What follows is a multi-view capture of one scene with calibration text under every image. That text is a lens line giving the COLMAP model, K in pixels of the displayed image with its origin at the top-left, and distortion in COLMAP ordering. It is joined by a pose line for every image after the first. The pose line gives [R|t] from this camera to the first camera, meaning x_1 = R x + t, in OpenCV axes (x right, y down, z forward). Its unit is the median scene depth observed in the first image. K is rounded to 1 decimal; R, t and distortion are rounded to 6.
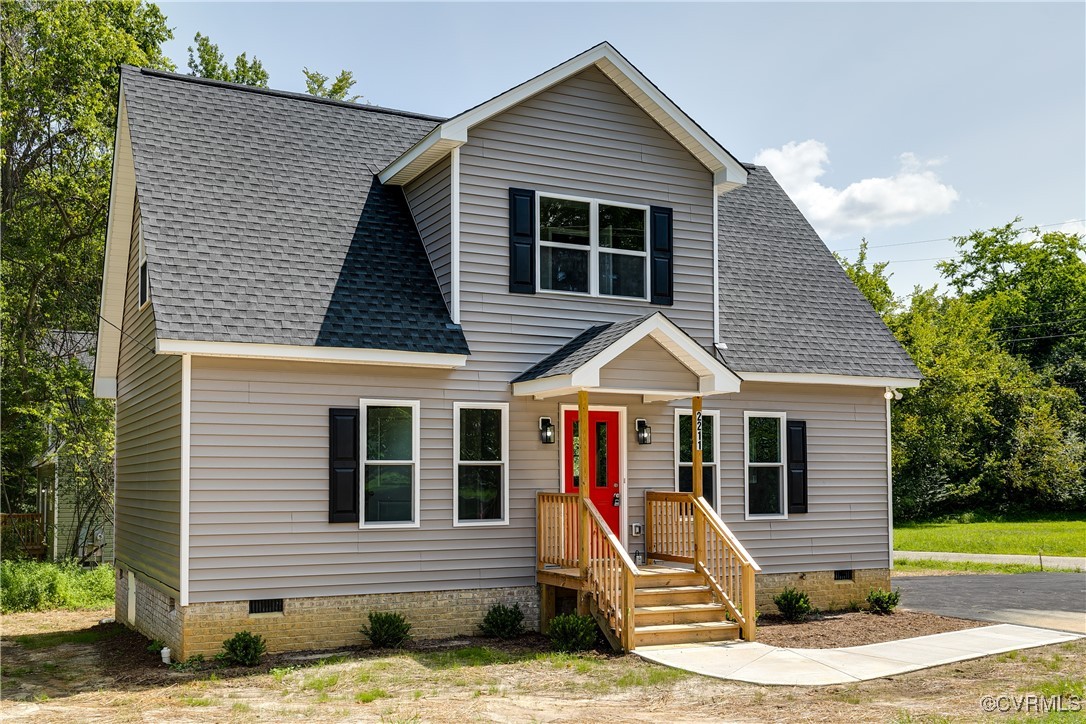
lens RADIAL K [[1021.3, 0, 543.0], [0, 1021.3, 423.9], [0, 0, 1]] dist [-0.004332, 0.000569]
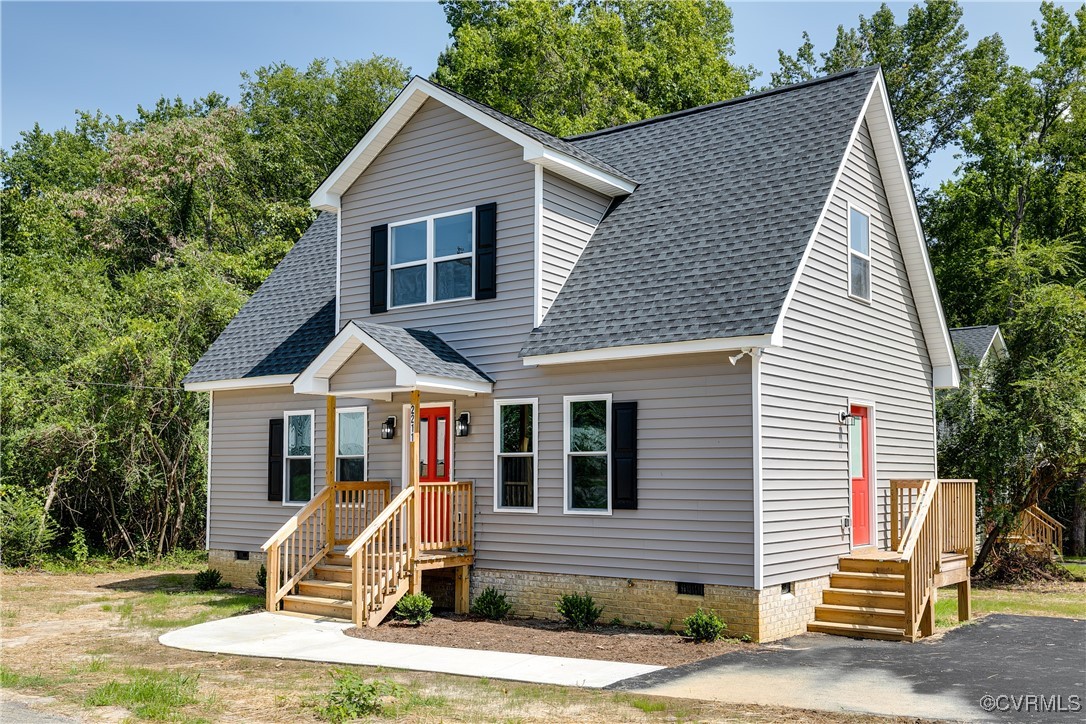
lens RADIAL K [[1135.9, 0, 543.0], [0, 1135.9, 362.0], [0, 0, 1]] dist [-0.008376, -0.010295]
pose [[0.434464, -0.084615, -0.896706, 1.222014], [0.049403, 0.996317, -0.070078, 0.030676], [0.899333, -0.013854, 0.437044, 0.581813]]
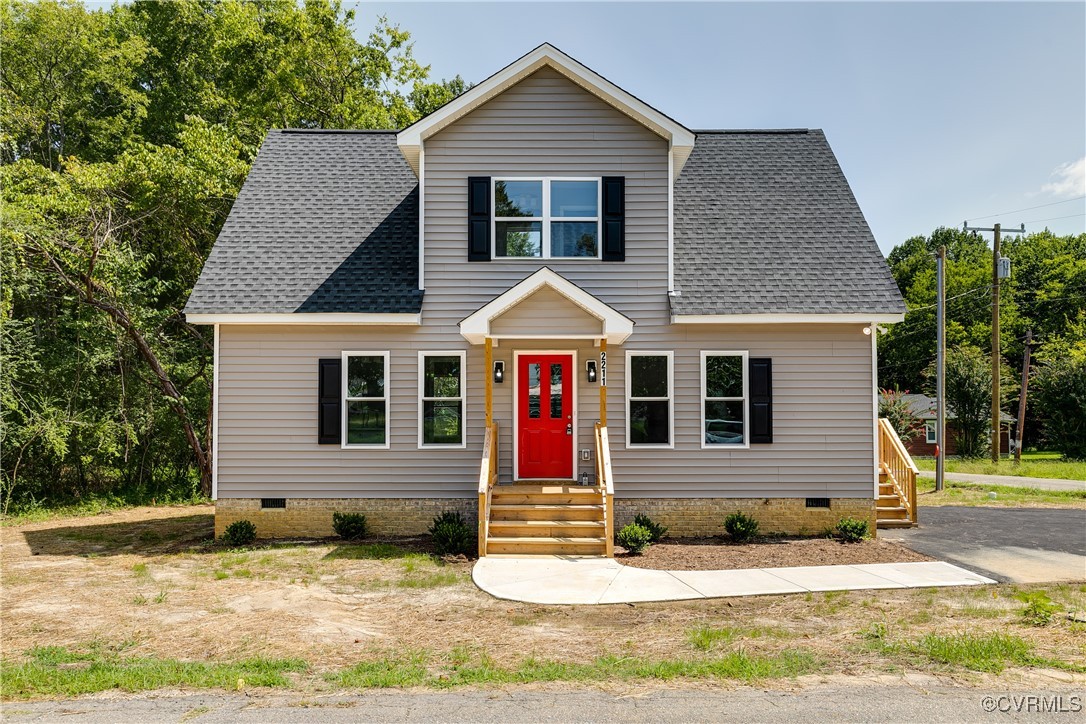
lens RADIAL K [[757.4, 0, 543.0], [0, 757.4, 381.0], [0, 0, 1]] dist [0.001452, 0.001403]
pose [[0.905439, -0.015807, -0.424182, 0.427884], [0.021728, 0.999722, 0.009126, 0.009955], [0.423920, -0.017480, 0.905531, 0.196506]]
